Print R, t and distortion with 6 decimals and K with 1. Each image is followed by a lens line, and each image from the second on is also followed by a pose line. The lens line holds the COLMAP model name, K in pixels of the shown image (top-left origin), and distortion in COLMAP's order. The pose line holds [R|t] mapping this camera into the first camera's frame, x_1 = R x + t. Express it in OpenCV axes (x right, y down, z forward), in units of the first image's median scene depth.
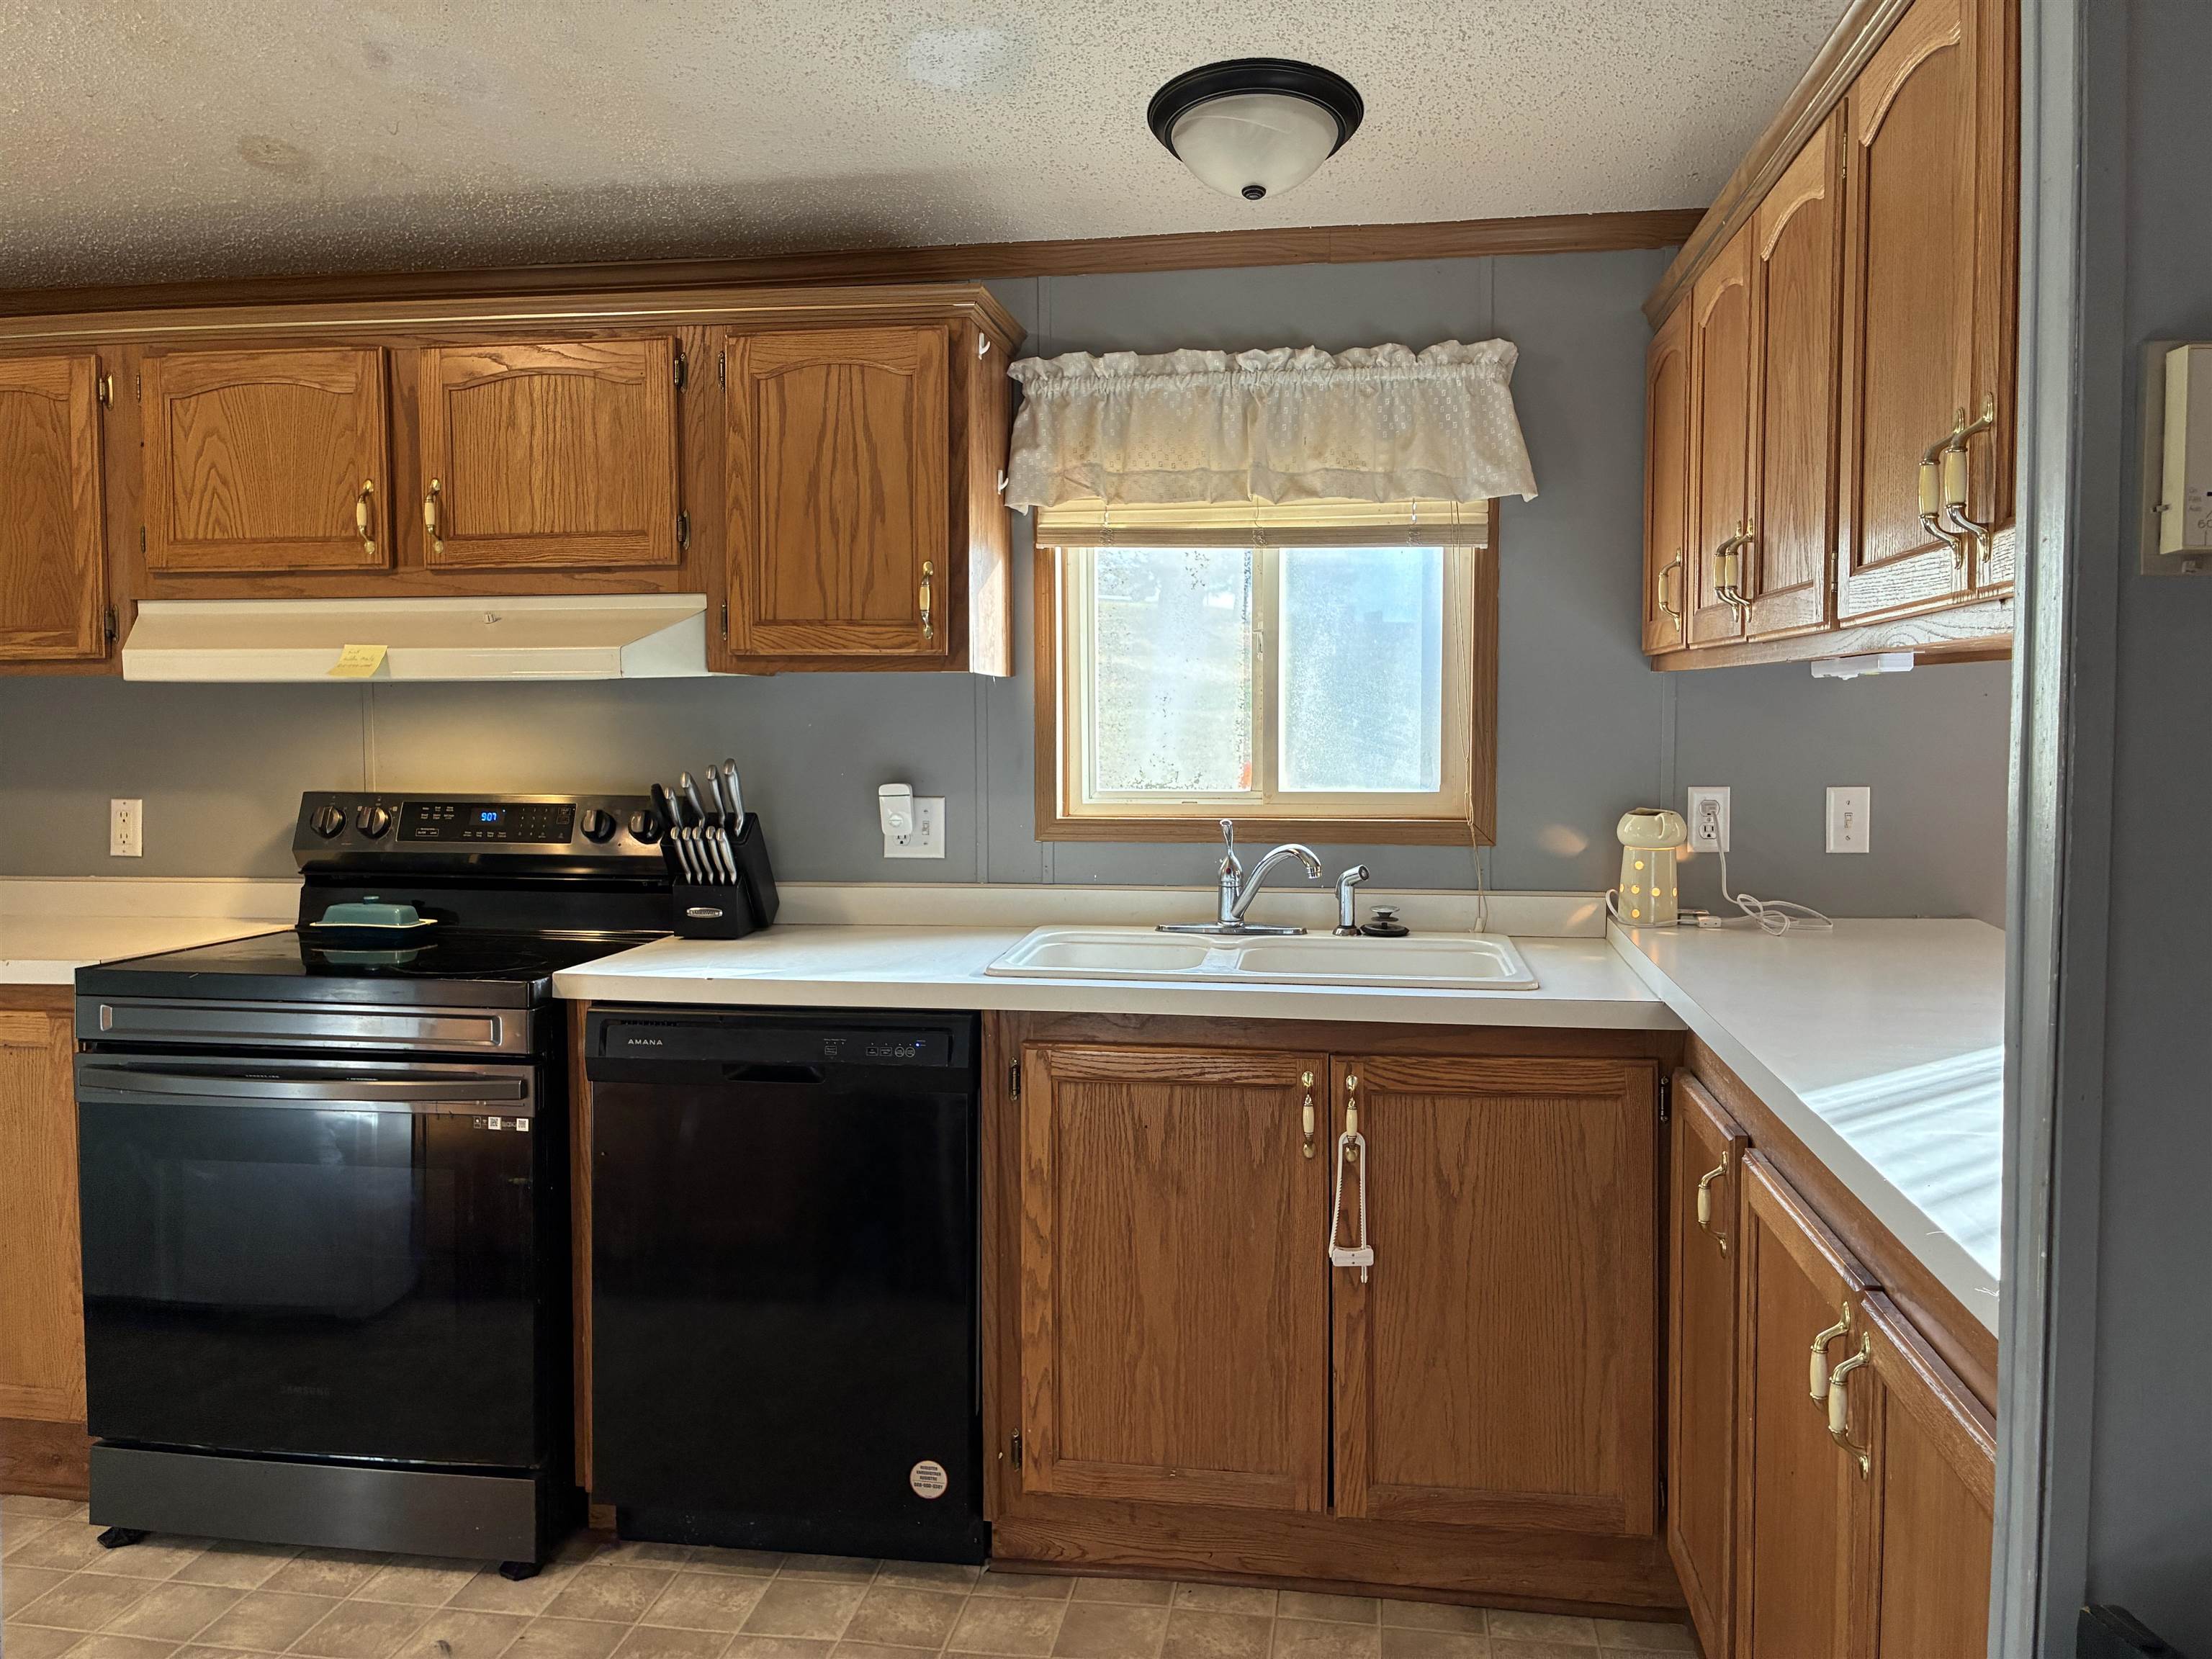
lens RADIAL K [[1681.1, 0, 1109.5], [0, 1681.1, 806.6], [0, 0, 1]] dist [0.056924, -0.080452]
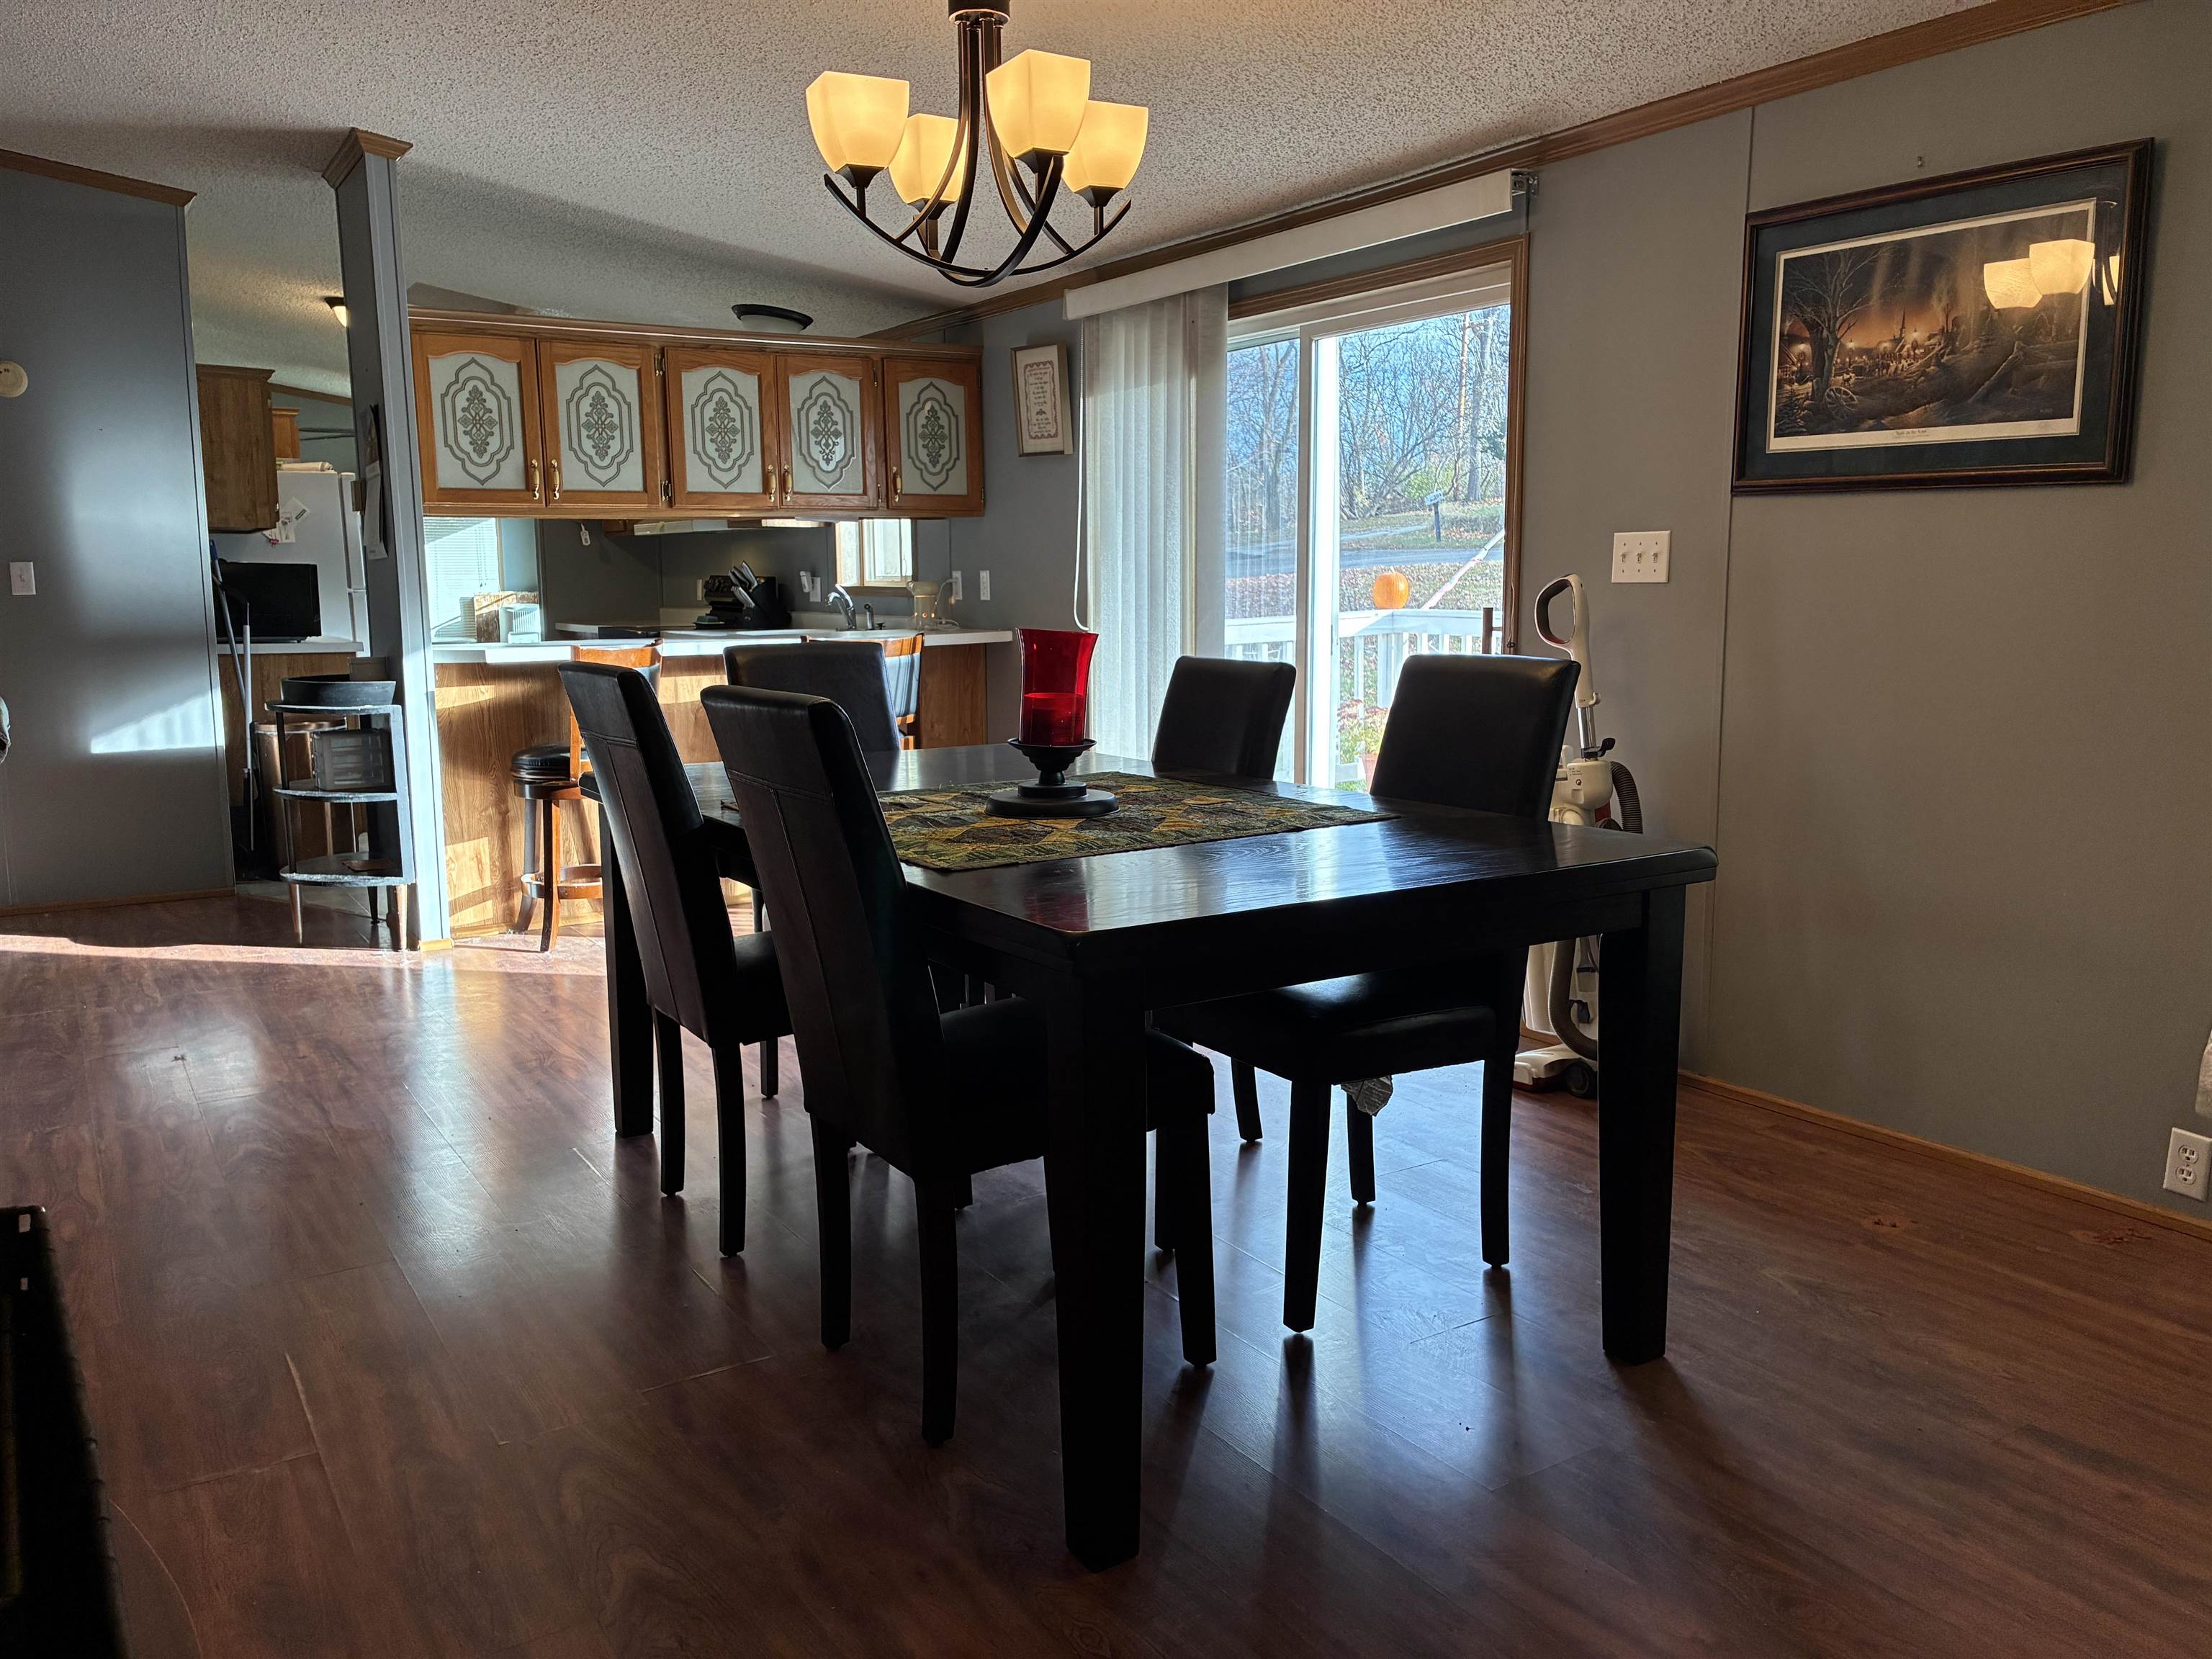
lens RADIAL K [[1681.1, 0, 1122.0], [0, 1681.1, 835.7], [0, 0, 1]] dist [0.056924, -0.080452]
pose [[0.665067, 0.113715, -0.738075, 2.278996], [-0.033805, 0.991910, 0.122362, 0.058206], [0.746019, -0.056428, 0.663530, -0.375987]]
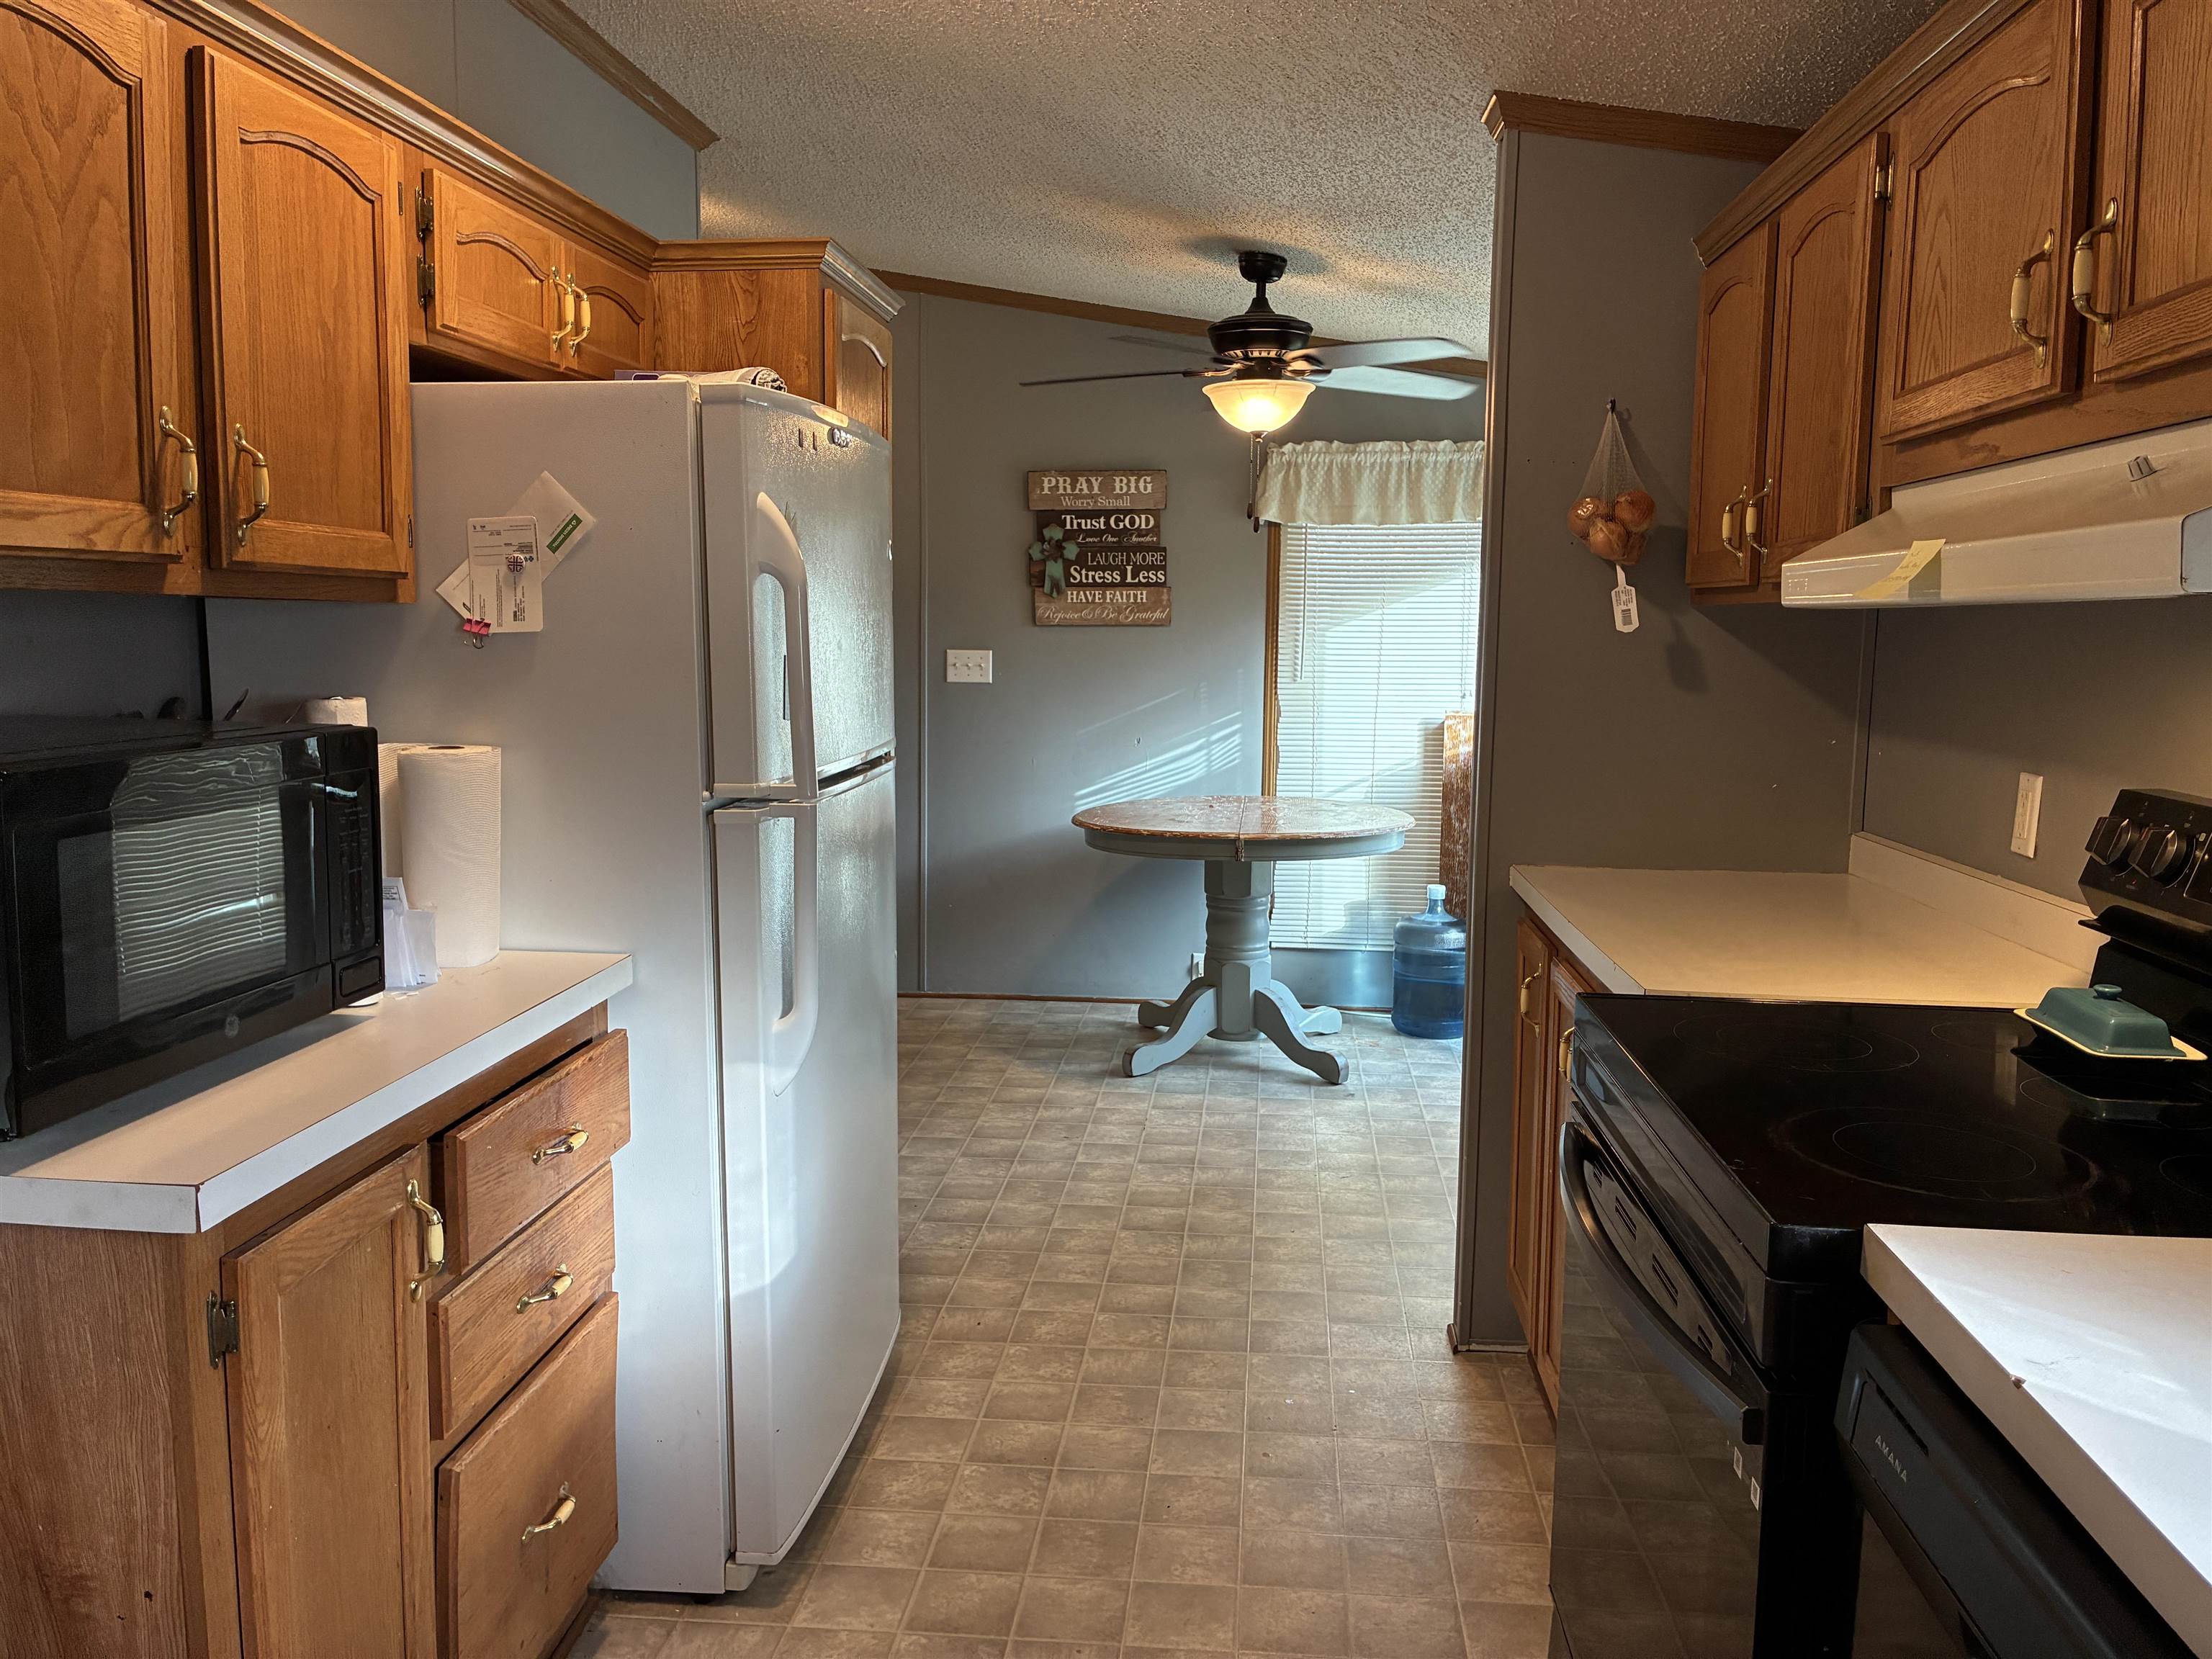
lens RADIAL K [[1681.1, 0, 1099.6], [0, 1681.1, 811.9], [0, 0, 1]] dist [0.056924, -0.080452]
pose [[0.058767, 0.114666, -0.991664, 0.109057], [-0.060823, 0.991947, 0.111094, -0.050910], [0.996417, 0.053788, 0.065268, 0.681883]]
